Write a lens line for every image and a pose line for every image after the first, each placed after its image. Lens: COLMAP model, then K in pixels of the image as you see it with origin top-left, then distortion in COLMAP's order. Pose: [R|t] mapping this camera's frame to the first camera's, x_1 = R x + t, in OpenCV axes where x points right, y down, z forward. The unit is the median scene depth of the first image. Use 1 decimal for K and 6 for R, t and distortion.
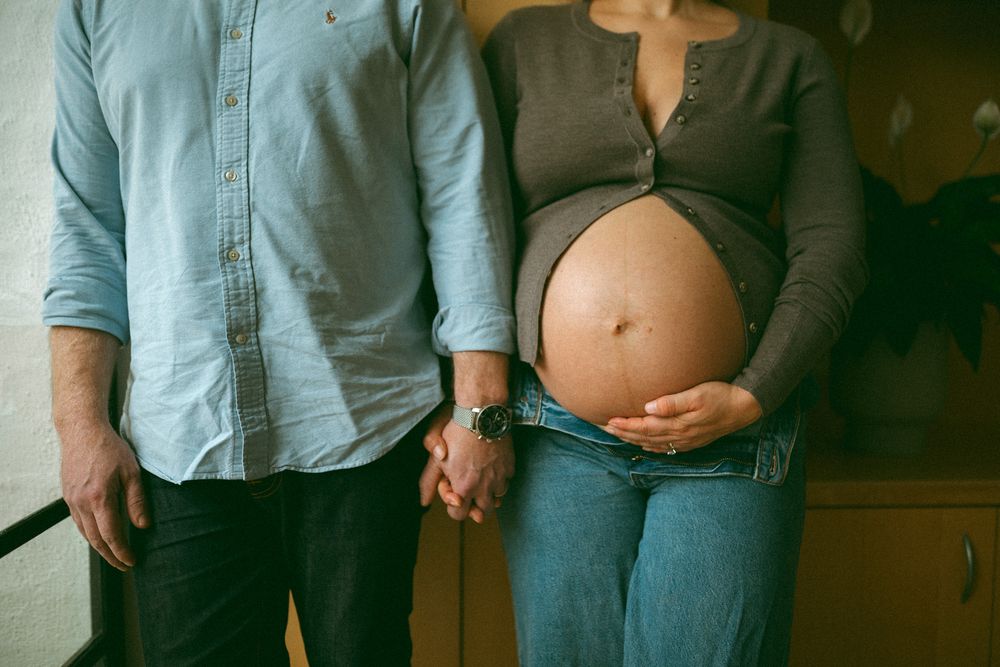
lens RADIAL K [[1049.7, 0, 500.6], [0, 1049.7, 339.2], [0, 0, 1]] dist [0.029423, 0.000000]
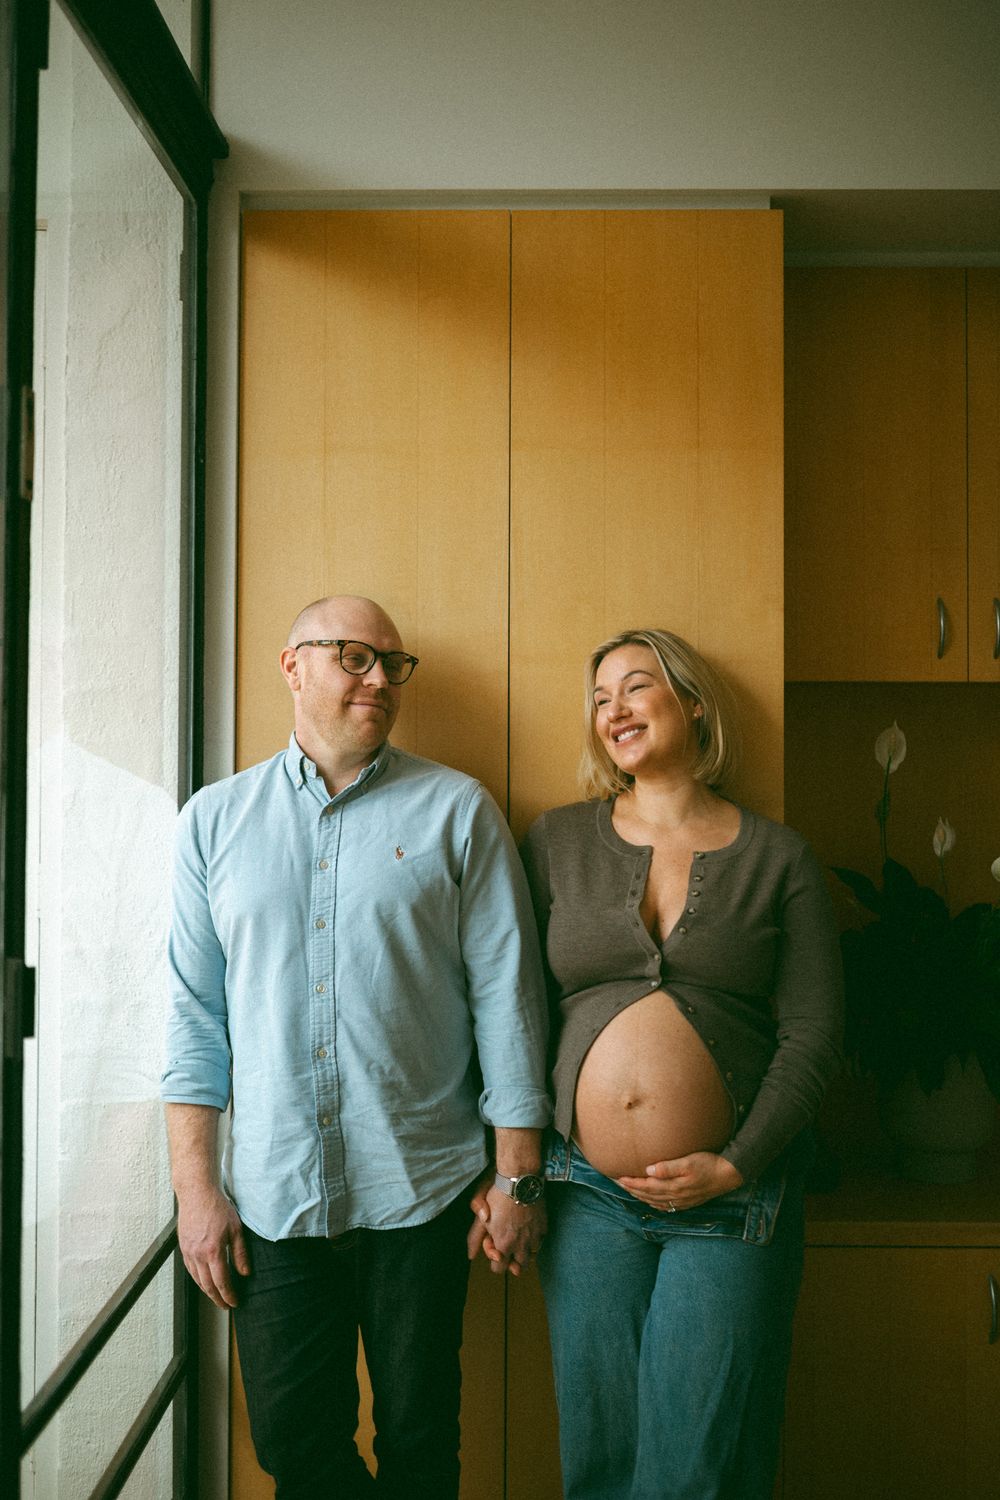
lens RADIAL K [[1436.6, 0, 506.6], [0, 1436.6, 755.8], [0, 0, 1]] dist [0.015730, 0.000000]
pose [[0.998615, -0.007021, -0.052150, 0.056717], [-0.000596, 0.989486, -0.144627, -0.169333], [0.052617, 0.144458, 0.988111, -0.695349]]
